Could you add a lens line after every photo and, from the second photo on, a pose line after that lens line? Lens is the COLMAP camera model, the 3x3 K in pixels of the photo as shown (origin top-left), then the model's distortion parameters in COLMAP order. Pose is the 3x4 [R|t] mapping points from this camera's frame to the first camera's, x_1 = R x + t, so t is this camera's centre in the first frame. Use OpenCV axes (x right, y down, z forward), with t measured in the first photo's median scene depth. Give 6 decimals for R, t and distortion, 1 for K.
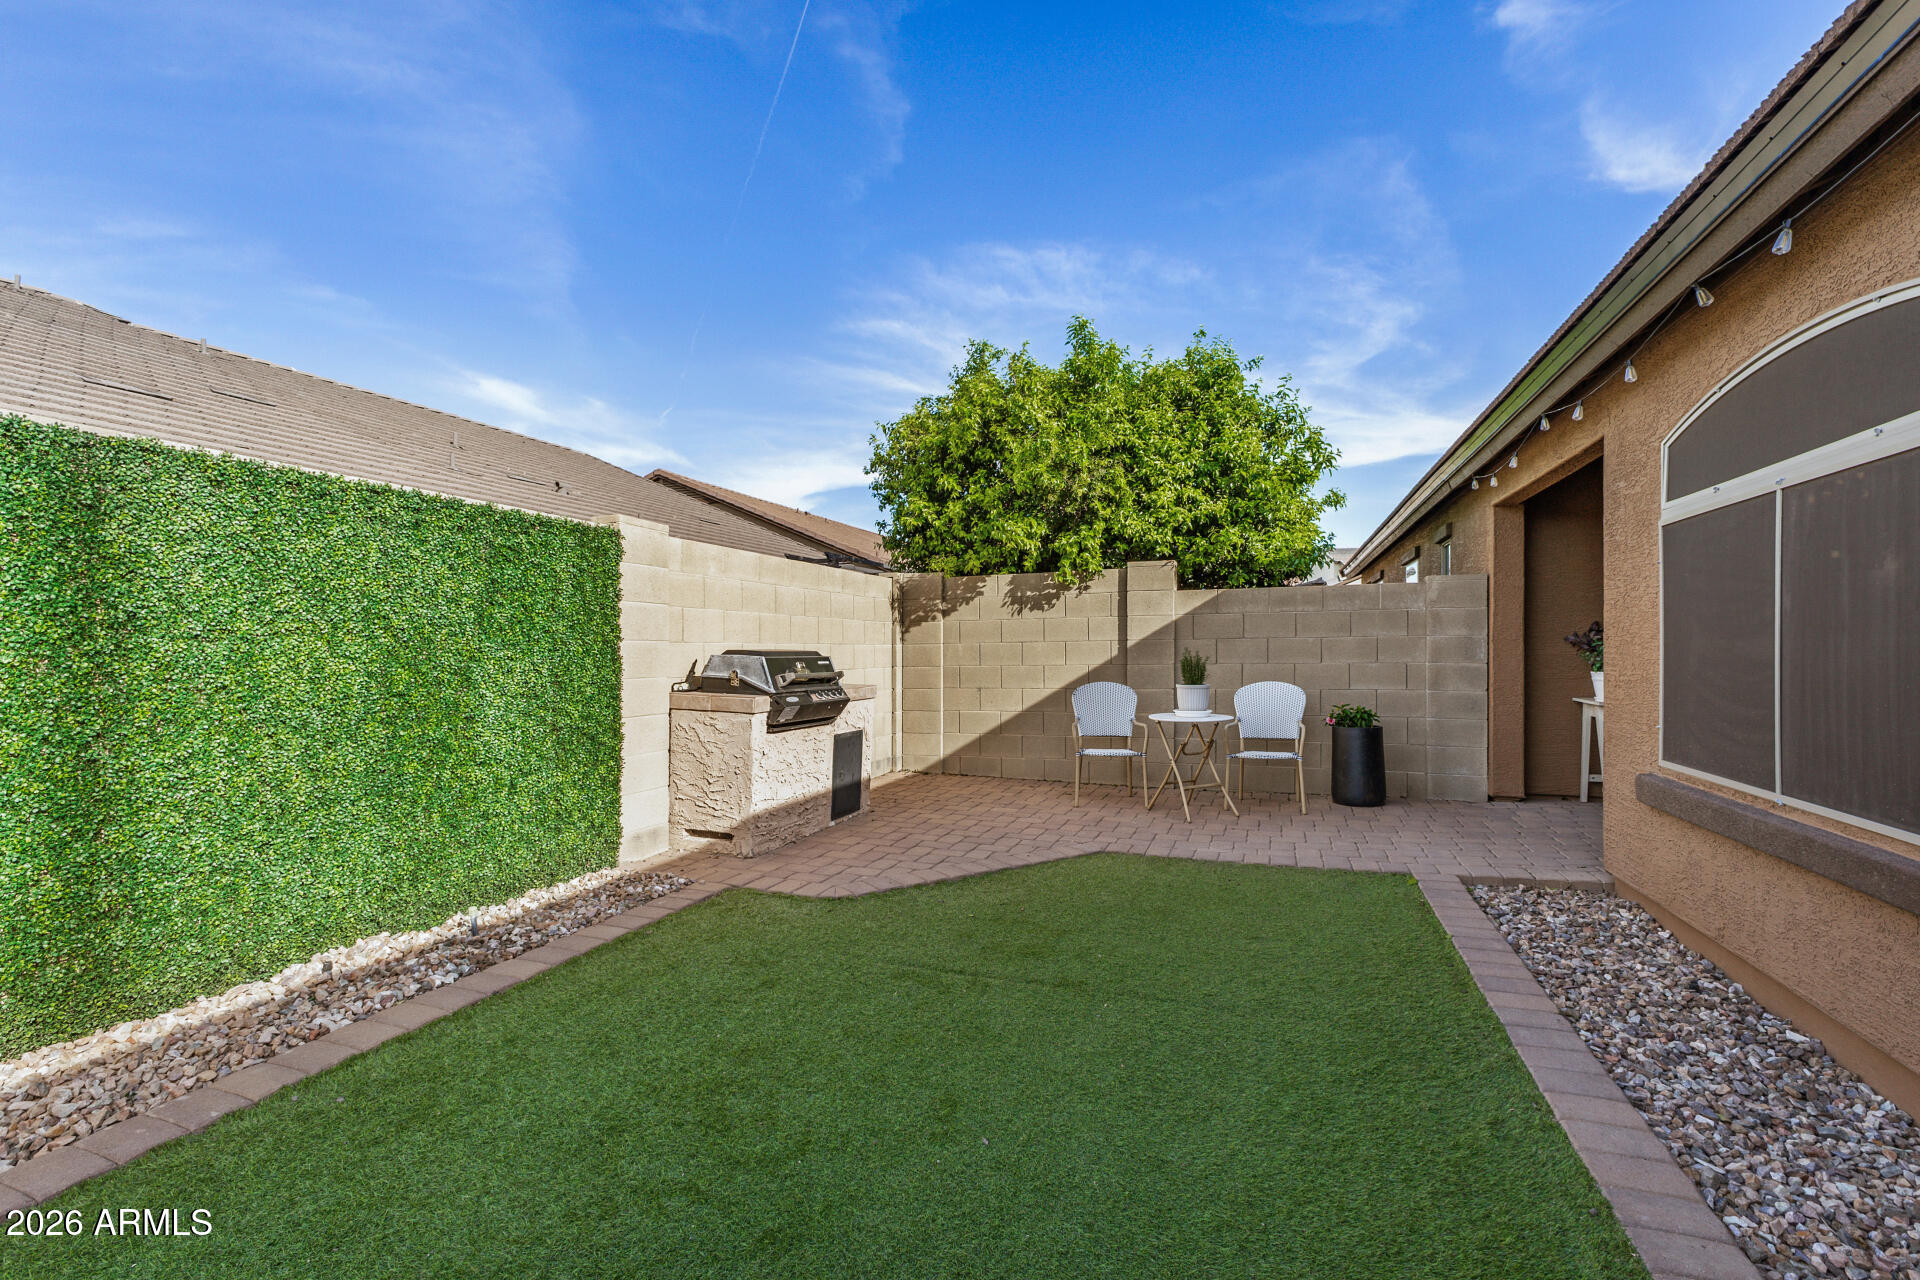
lens RADIAL K [[833.0, 0, 959.5], [0, 833.0, 648.1], [0, 0, 1]] dist [0.001039, -0.000034]
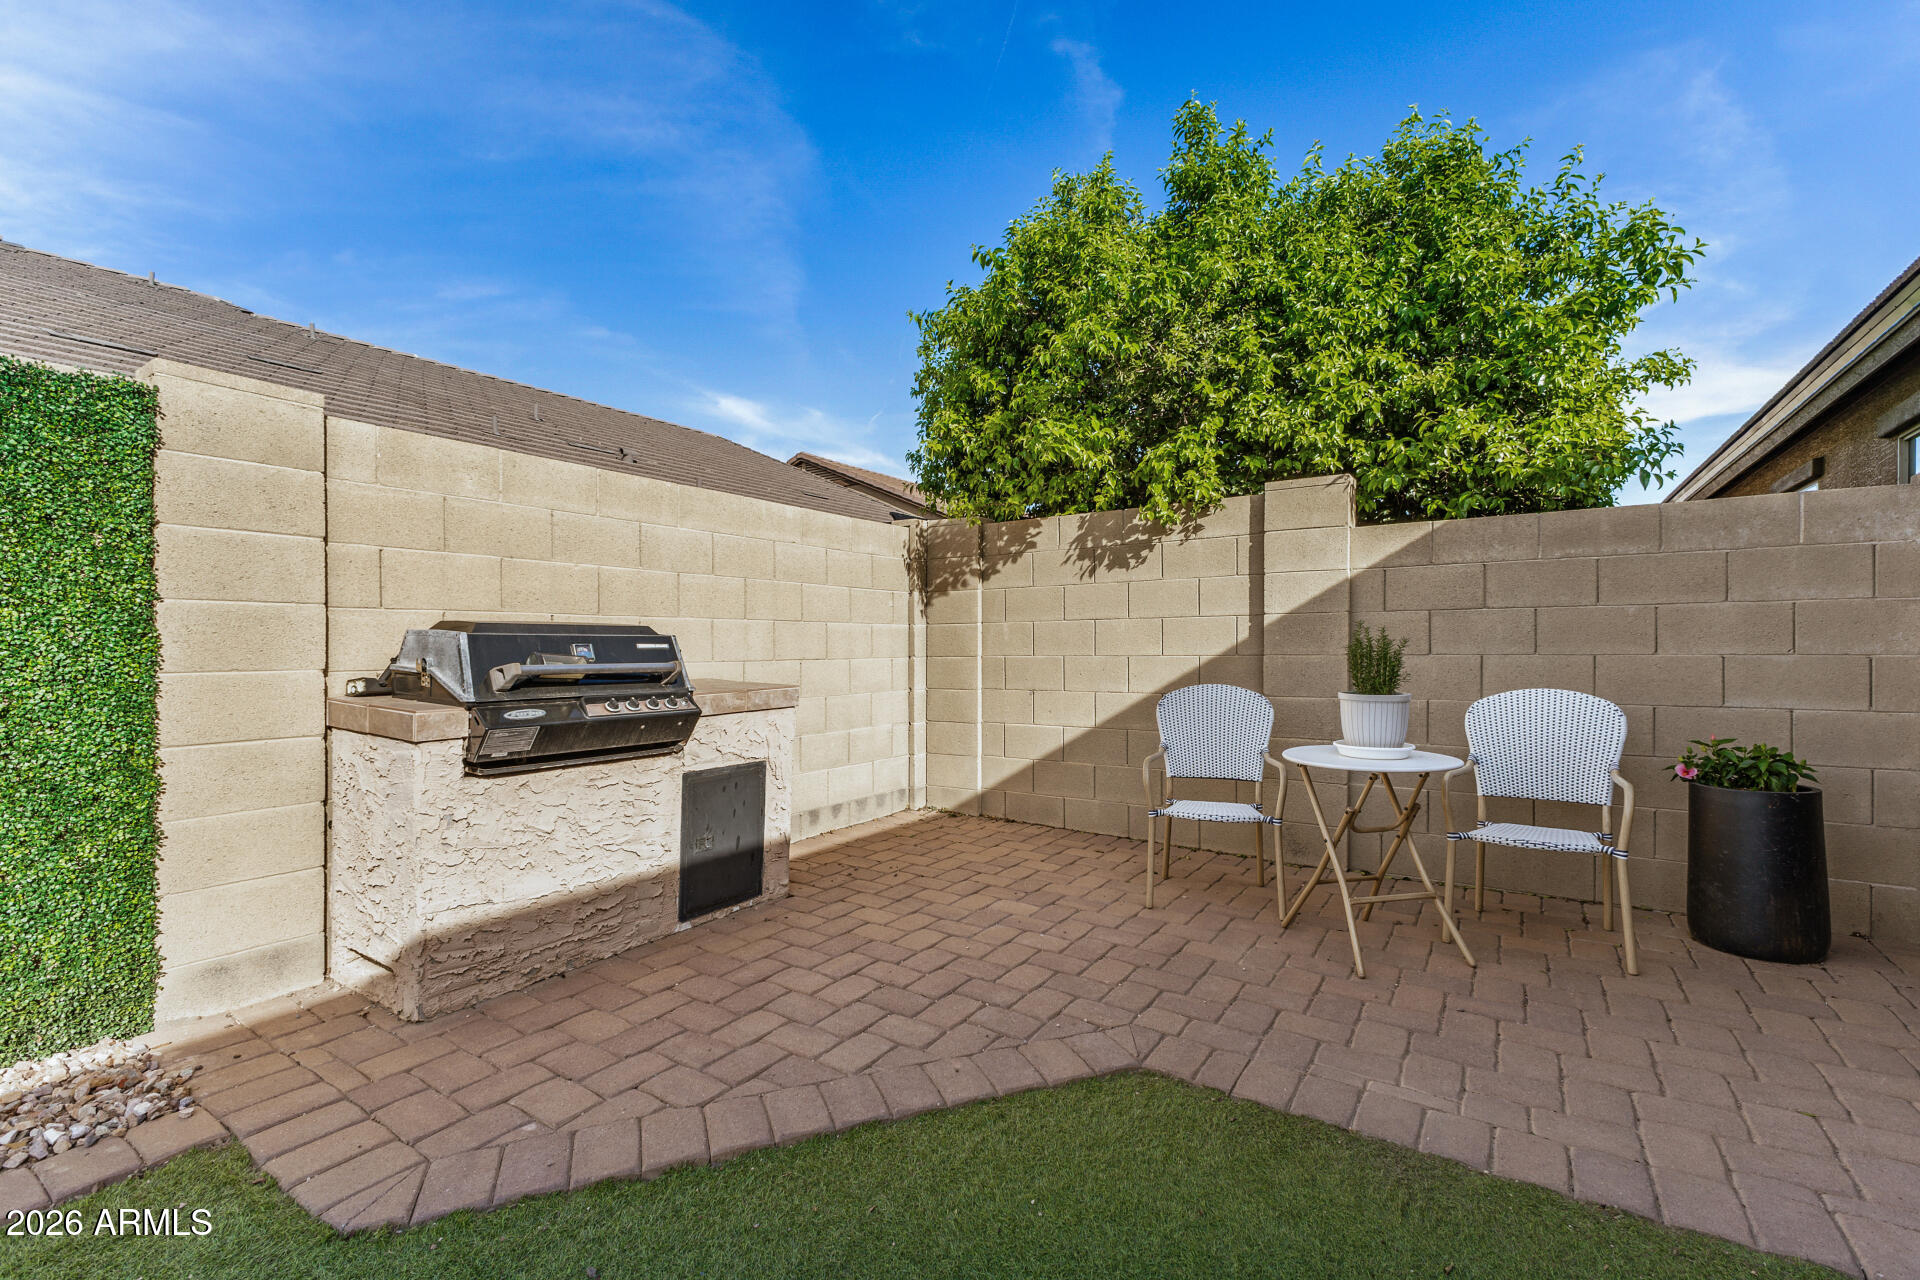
lens RADIAL K [[820.3, 0, 960.0], [0, 820.3, 640.0], [0, 0, 1]] dist [0.008372, 0.000082]
pose [[0.972660, 0.002440, -0.232221, 0.141701], [-0.002330, 0.999997, 0.000746, 0.010288], [0.232222, -0.000184, 0.972663, 0.425473]]
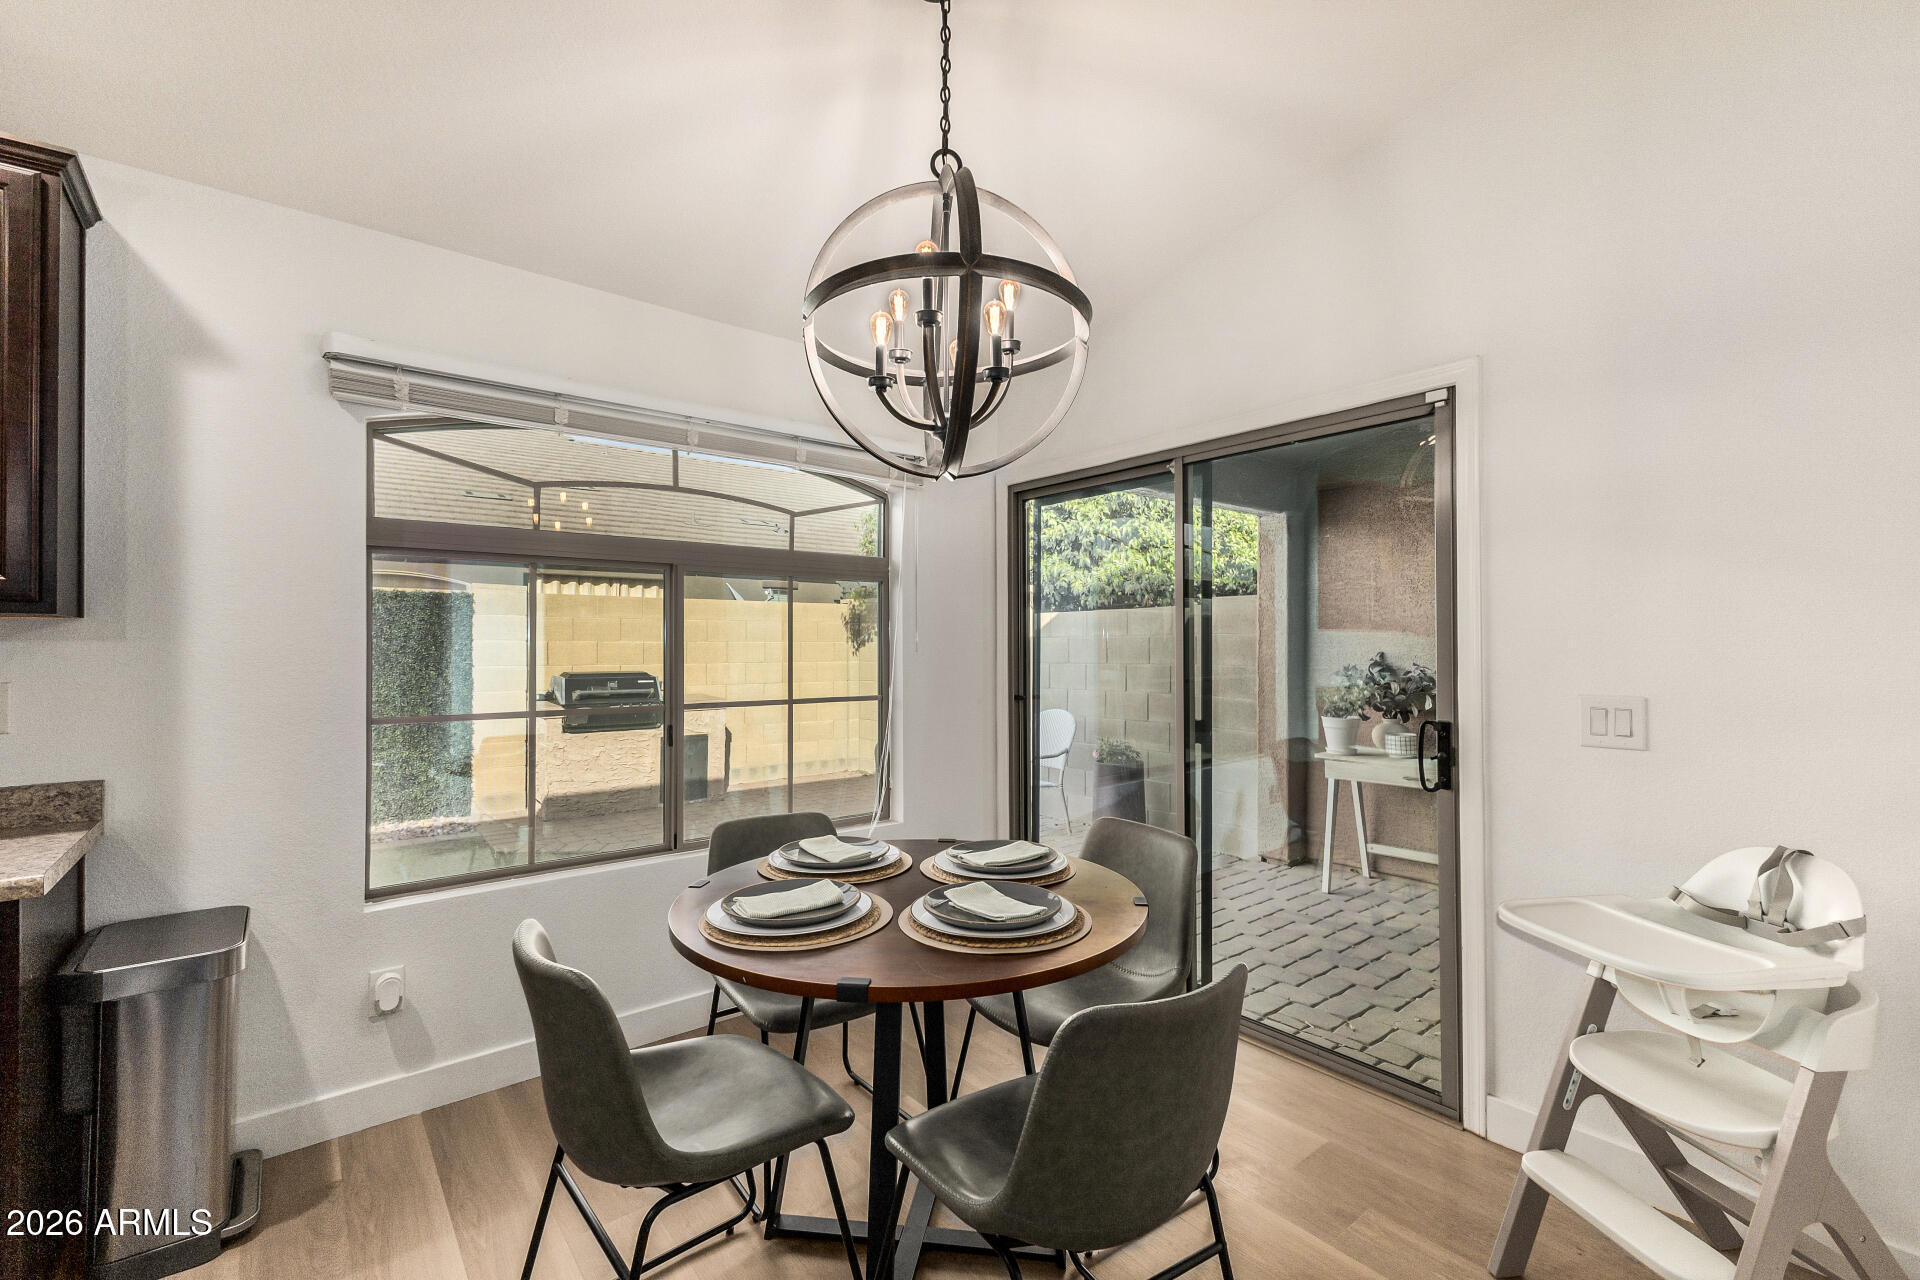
lens RADIAL K [[820.3, 0, 960.0], [0, 820.3, 640.0], [0, 0, 1]] dist [0.008372, 0.000082]
pose [[0.861471, 0.001462, -0.507805, 0.774797], [-0.002000, 0.999998, -0.000513, -0.040841], [0.507803, 0.001457, 0.861472, 0.113783]]
